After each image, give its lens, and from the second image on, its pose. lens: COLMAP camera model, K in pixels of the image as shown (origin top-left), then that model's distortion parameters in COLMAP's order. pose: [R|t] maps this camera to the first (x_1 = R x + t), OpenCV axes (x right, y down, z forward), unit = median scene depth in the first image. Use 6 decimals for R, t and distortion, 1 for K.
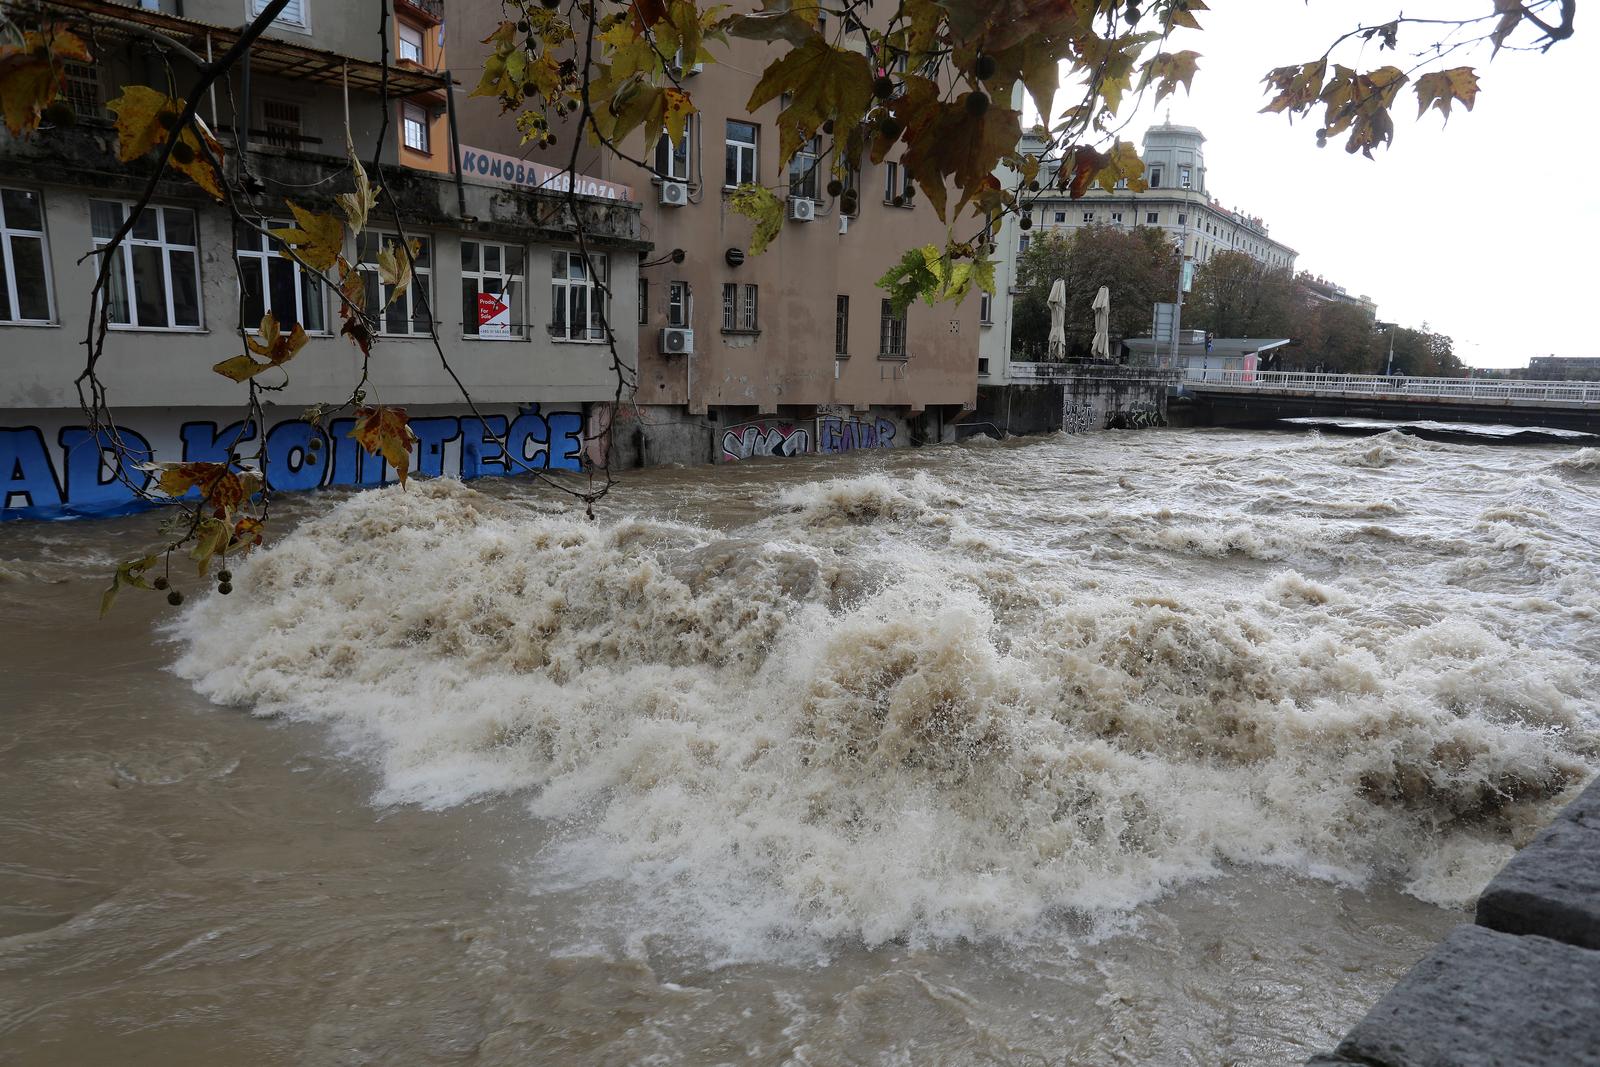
lens RADIAL K [[982.6, 0, 800.0], [0, 982.6, 533.5], [0, 0, 1]] dist [-0.069686, 0.059931]
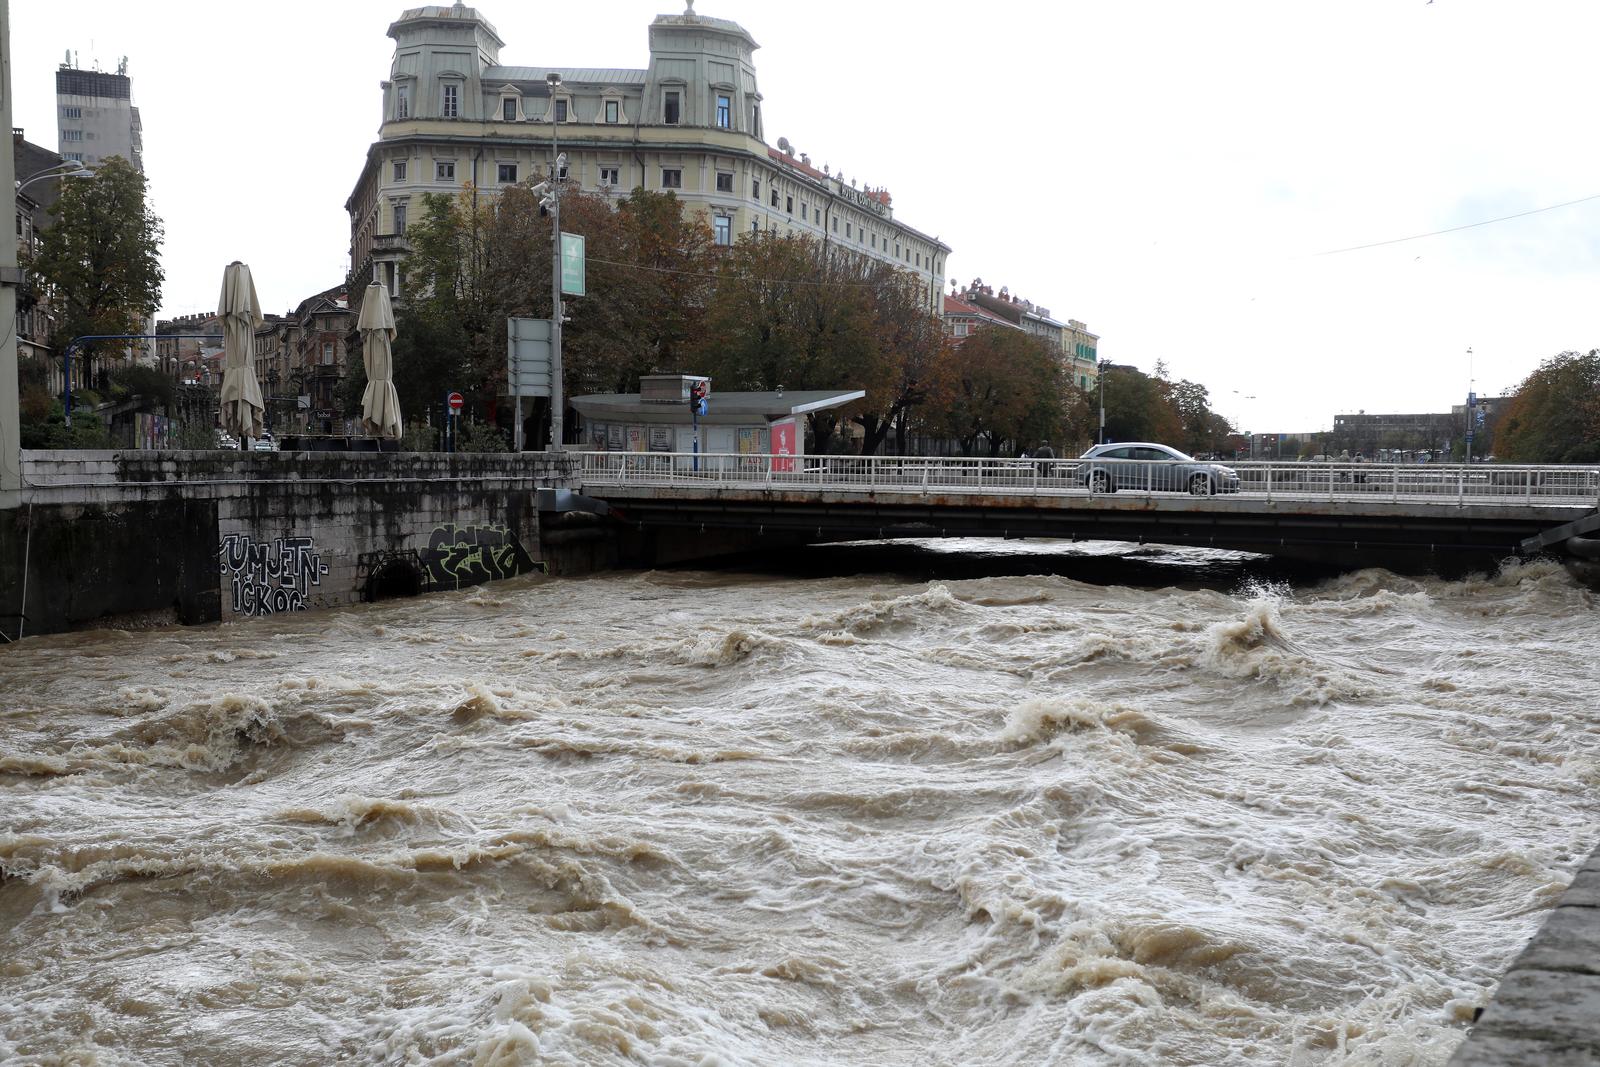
lens RADIAL K [[1761.6, 0, 800.0], [0, 1761.6, 533.5], [0, 0, 1]] dist [0.021196, 0.030430]
pose [[0.940456, -0.035736, 0.338032, 0.330838], [0.076577, 0.991169, -0.108263, -0.044261], [-0.331177, 0.127702, 0.934887, 0.250926]]
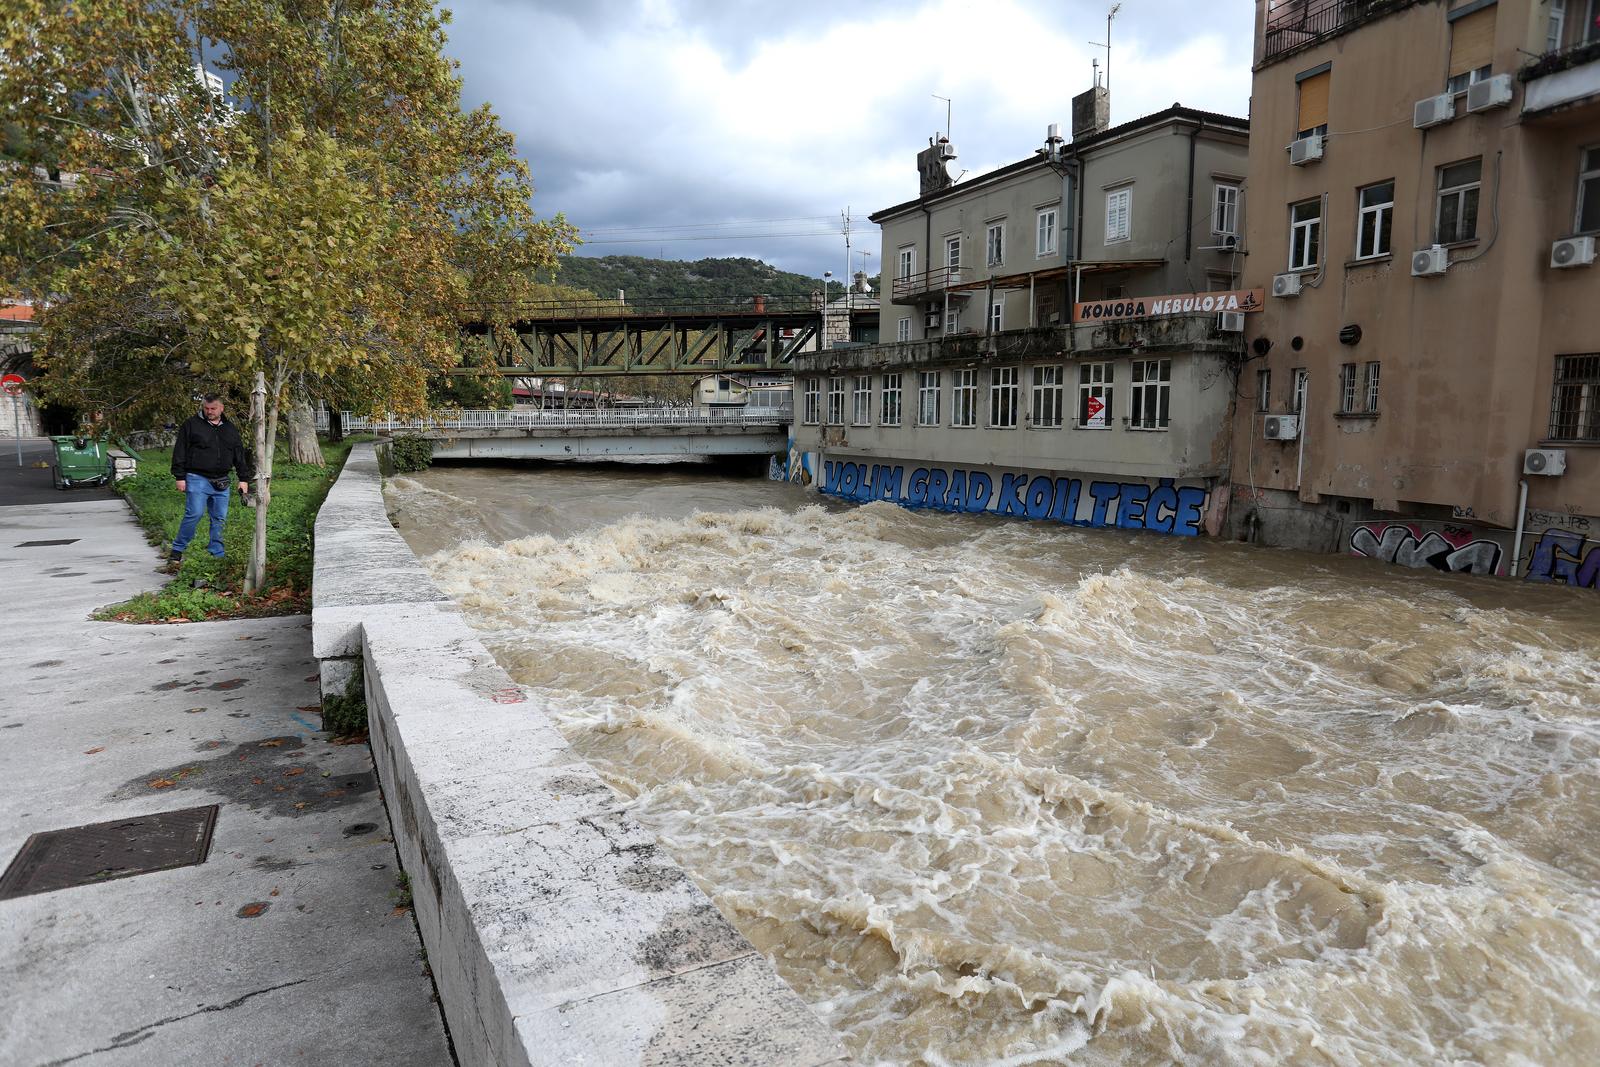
lens RADIAL K [[982.6, 0, 800.0], [0, 982.6, 533.5], [0, 0, 1]] dist [-0.069686, 0.059931]
pose [[-0.269541, 0.081734, -0.959514, 0.948478], [-0.182598, 0.973977, 0.134260, -0.128376], [0.945519, 0.211394, -0.247603, 0.772402]]
